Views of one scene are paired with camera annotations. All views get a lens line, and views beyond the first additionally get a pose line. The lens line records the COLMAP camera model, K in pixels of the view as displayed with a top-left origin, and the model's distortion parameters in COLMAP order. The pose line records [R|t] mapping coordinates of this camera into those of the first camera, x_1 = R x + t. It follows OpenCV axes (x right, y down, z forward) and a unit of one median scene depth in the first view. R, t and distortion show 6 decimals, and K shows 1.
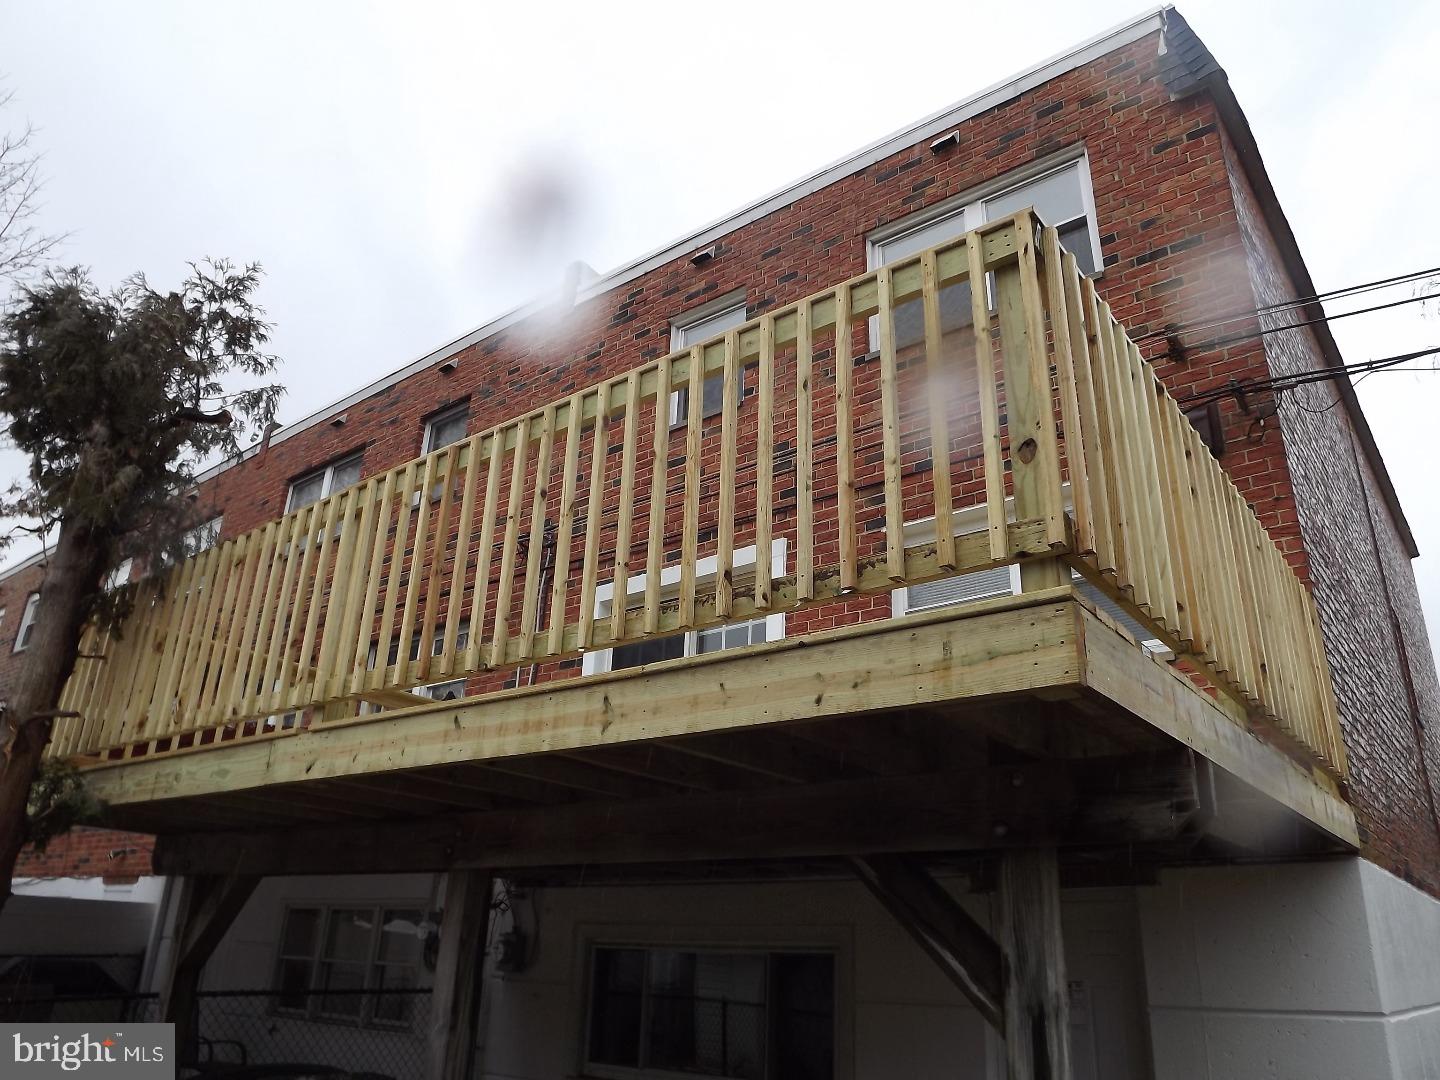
lens RADIAL K [[1024.7, 0, 723.3], [0, 1024.7, 529.3], [0, 0, 1]] dist [-0.073262, 0.019321]
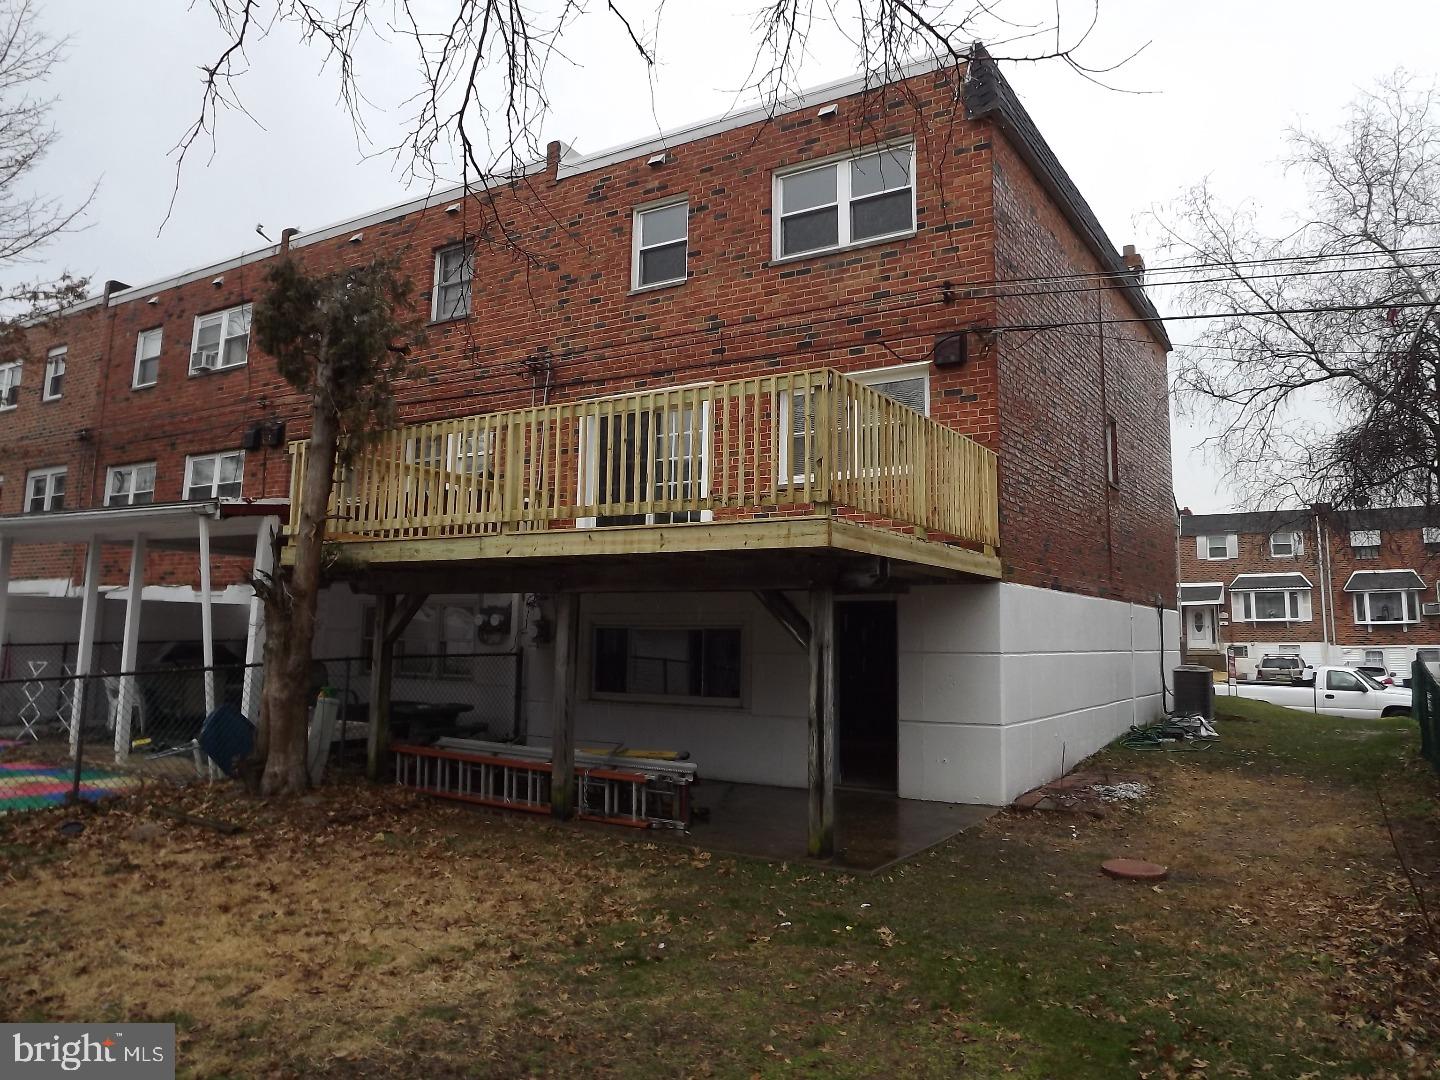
lens RADIAL K [[1027.7, 0, 719.3], [0, 1027.7, 485.7], [0, 0, 1]] dist [-0.129901, 0.007560]
pose [[0.995542, -0.002922, 0.094272, -0.098006], [-0.021008, 0.967541, 0.251839, -0.278700], [-0.091948, -0.252696, 0.963167, -0.675126]]
